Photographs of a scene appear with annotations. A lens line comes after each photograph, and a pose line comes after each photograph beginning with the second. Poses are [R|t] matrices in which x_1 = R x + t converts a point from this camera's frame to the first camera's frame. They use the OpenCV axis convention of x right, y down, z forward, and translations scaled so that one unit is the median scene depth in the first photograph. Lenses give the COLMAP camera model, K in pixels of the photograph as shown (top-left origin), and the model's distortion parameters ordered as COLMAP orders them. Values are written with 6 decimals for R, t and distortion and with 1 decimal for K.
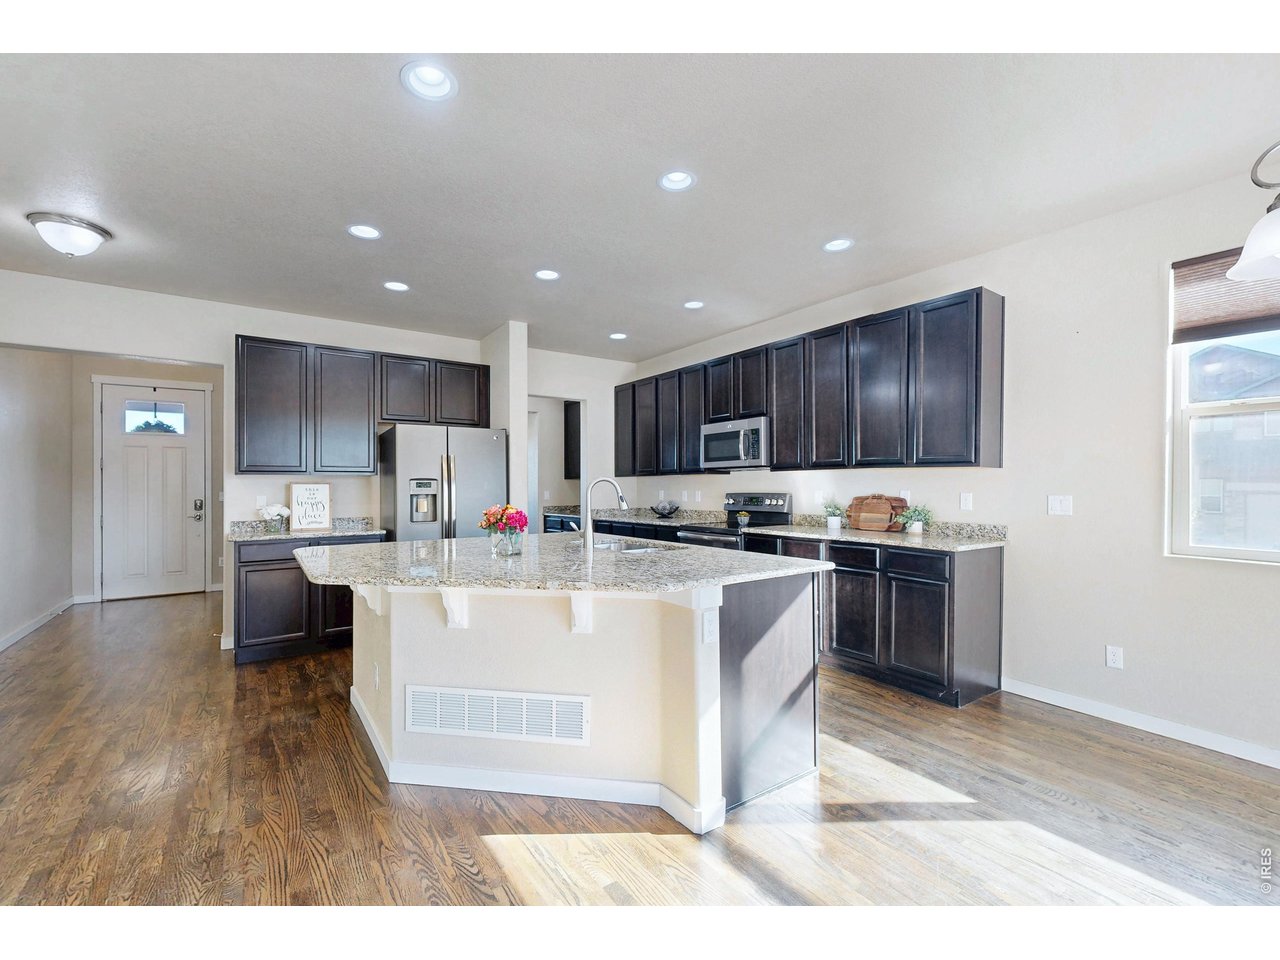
lens RADIAL K [[554.1, 0, 644.6], [0, 554.1, 475.9], [0, 0, 1]] dist [0.030162, -0.000329]
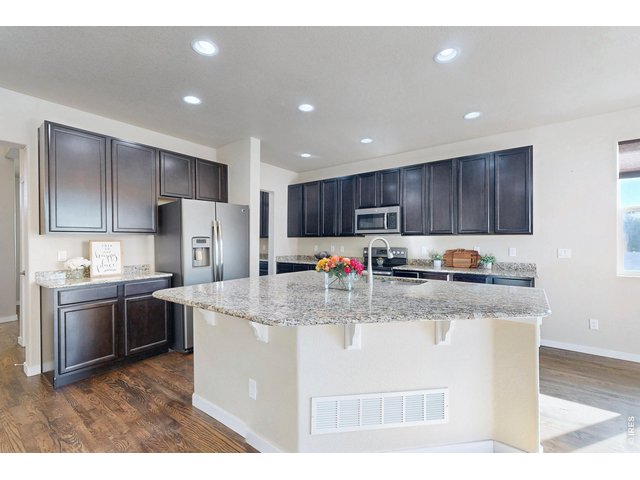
lens RADIAL K [[277.0, 0, 323.1], [0, 277.0, 242.8], [0, 0, 1]] dist [0.030162, -0.000329]
pose [[0.948560, 0.006485, 0.316531, -0.334844], [-0.011798, 0.999820, 0.014871, 0.004706], [-0.316377, -0.017841, 0.948466, 0.214998]]
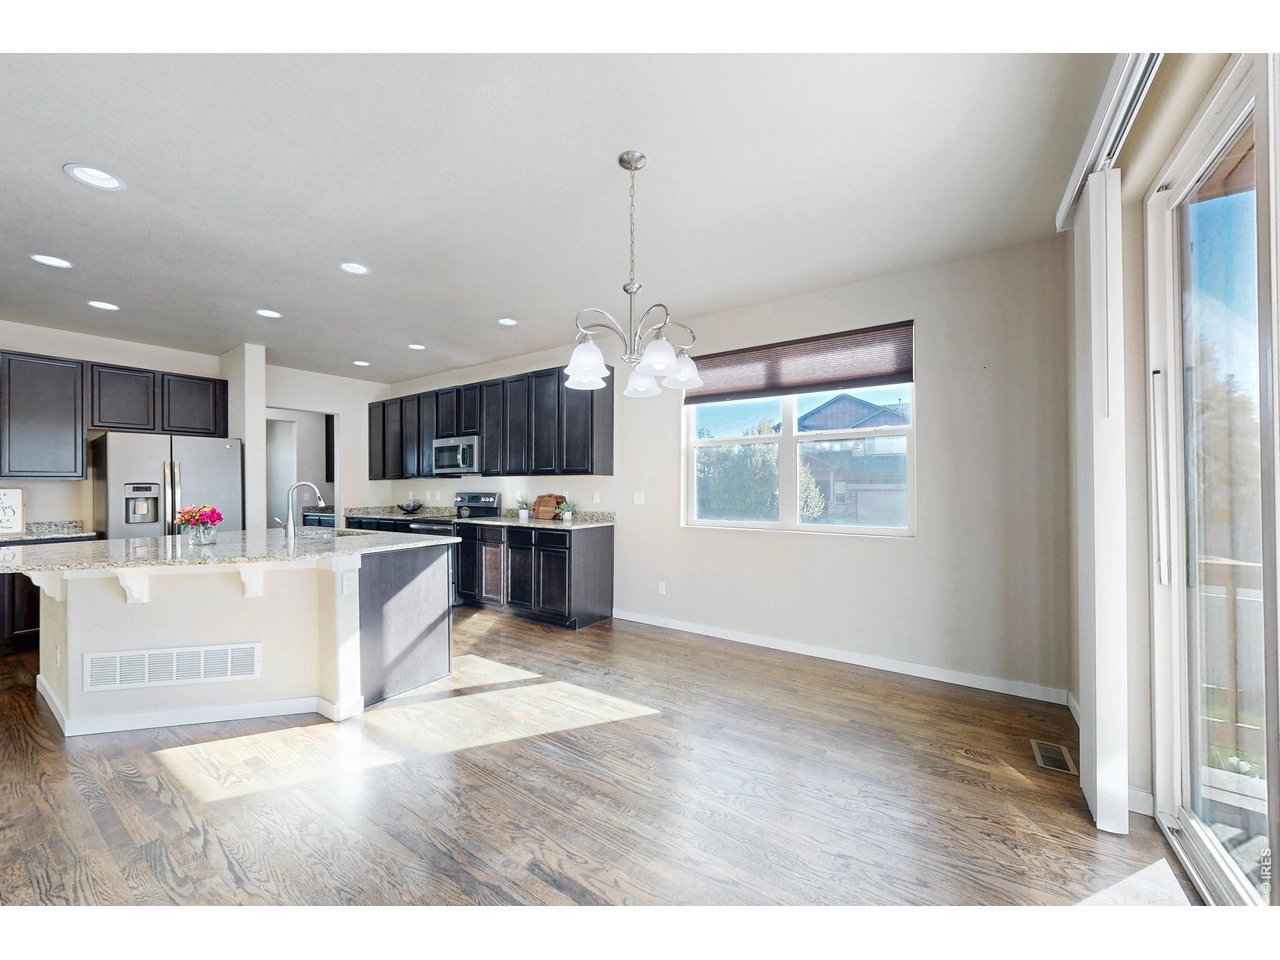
lens RADIAL K [[480.5, 0, 624.0], [0, 480.5, 478.9], [0, 0, 1]] dist [0.020465, 0.000322]
pose [[0.943206, 0.000118, 0.332209, 0.176229], [-0.000219, 1.000000, 0.000269, -0.004053], [-0.332209, -0.000326, 0.943206, -0.218285]]
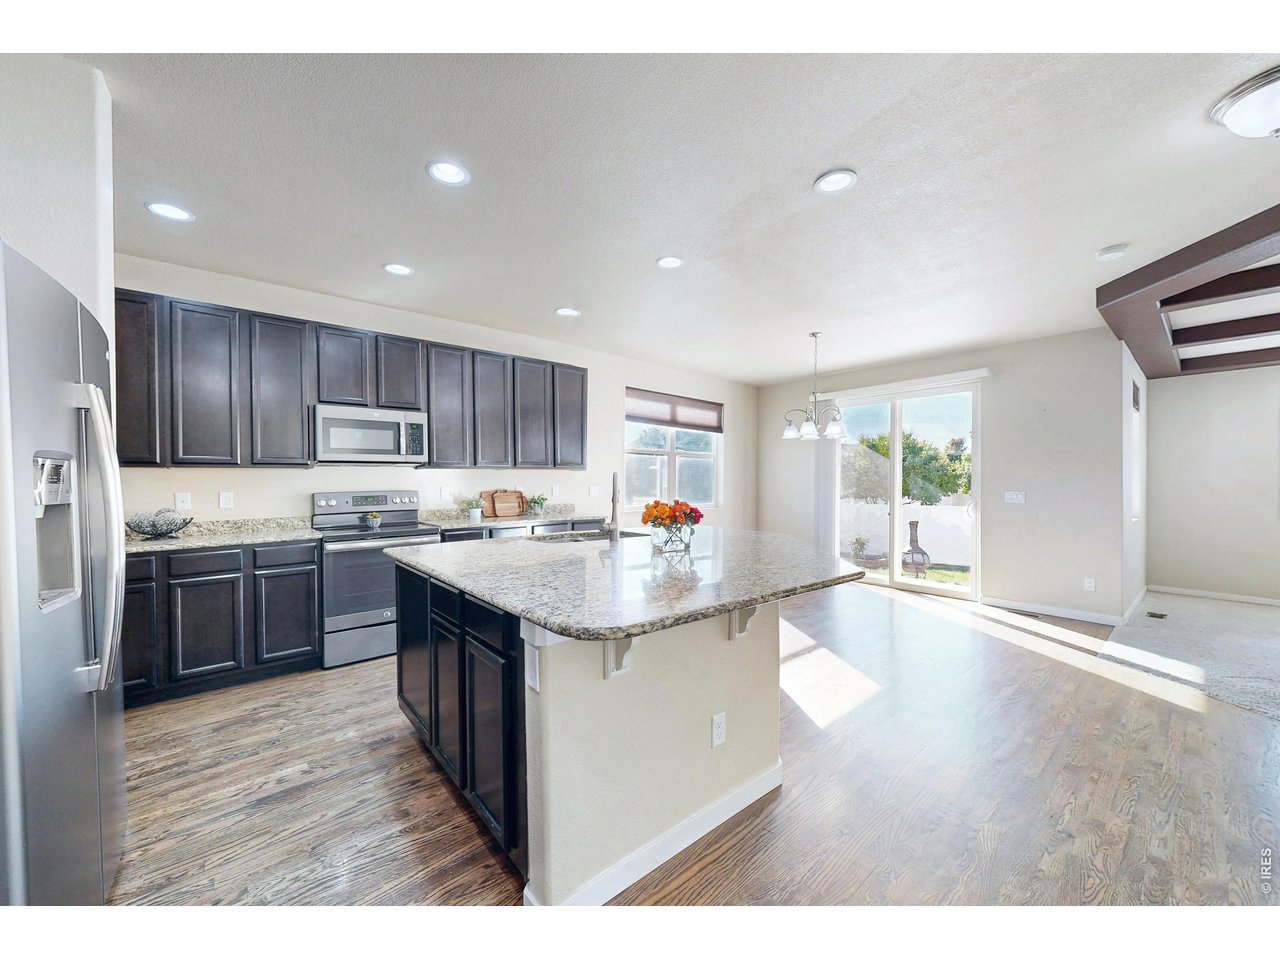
lens RADIAL K [[480.5, 0, 640.5], [0, 480.5, 489.6], [0, 0, 1]] dist [0.020465, 0.000322]
pose [[-0.089355, -0.009526, 0.995954, -0.717532], [-0.002371, 0.999953, 0.009352, 0.022756], [-0.995997, -0.001526, -0.089373, 0.738969]]
